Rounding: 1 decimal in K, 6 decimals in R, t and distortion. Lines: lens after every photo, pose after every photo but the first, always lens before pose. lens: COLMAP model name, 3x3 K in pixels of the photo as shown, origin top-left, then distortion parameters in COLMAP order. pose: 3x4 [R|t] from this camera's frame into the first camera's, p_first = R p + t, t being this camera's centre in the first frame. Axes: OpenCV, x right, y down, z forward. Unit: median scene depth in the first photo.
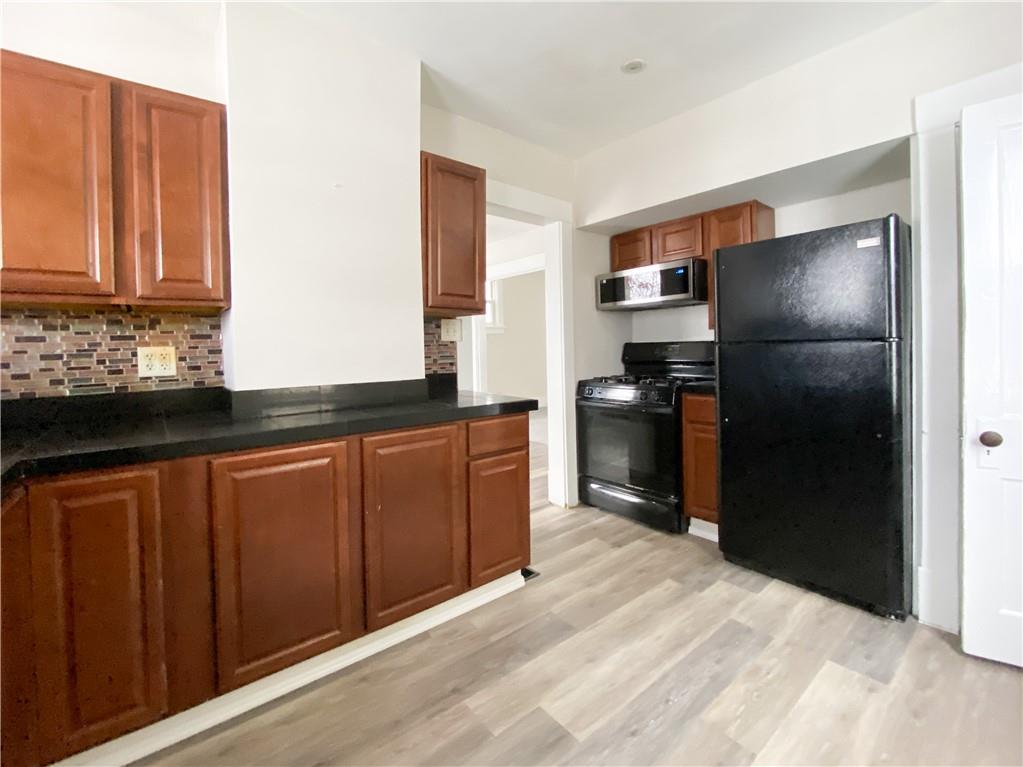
lens RADIAL K [[438.2, 0, 511.5], [0, 438.2, 383.5], [0, 0, 1]] dist [0.015059, -0.000080]
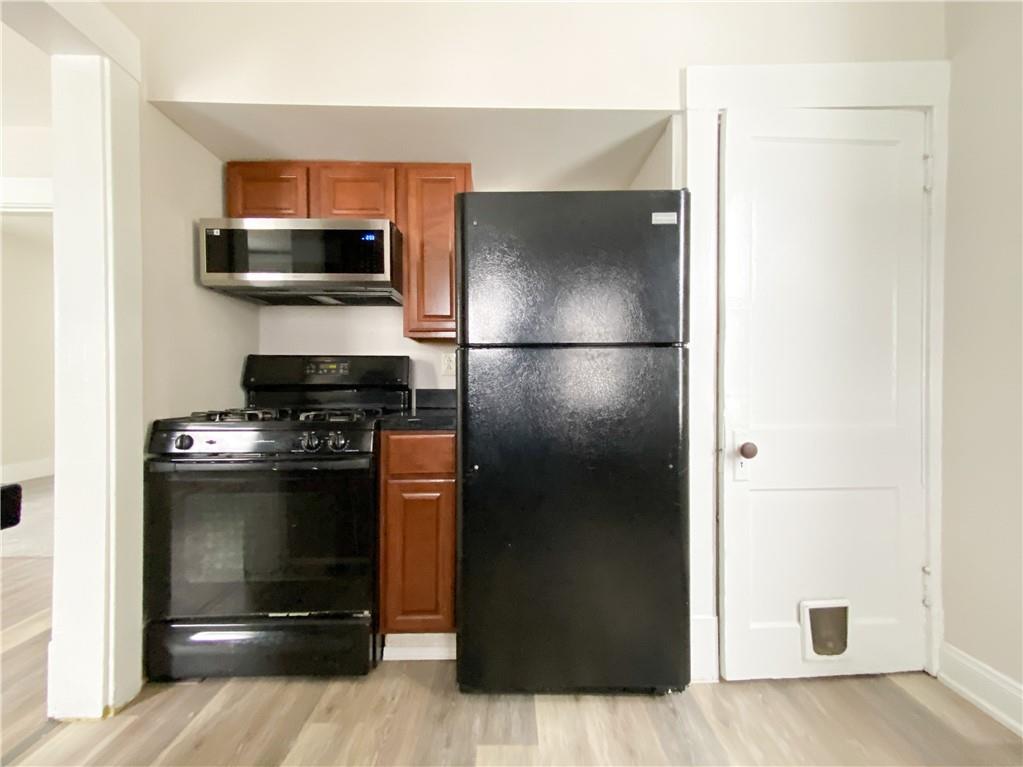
lens RADIAL K [[438.2, 0, 511.5], [0, 438.2, 383.5], [0, 0, 1]] dist [0.015059, -0.000080]
pose [[0.626525, 0.025687, 0.778978, 0.023579], [0.051405, 0.995919, -0.074185, 0.009559], [-0.777704, 0.086522, 0.622648, 0.410428]]
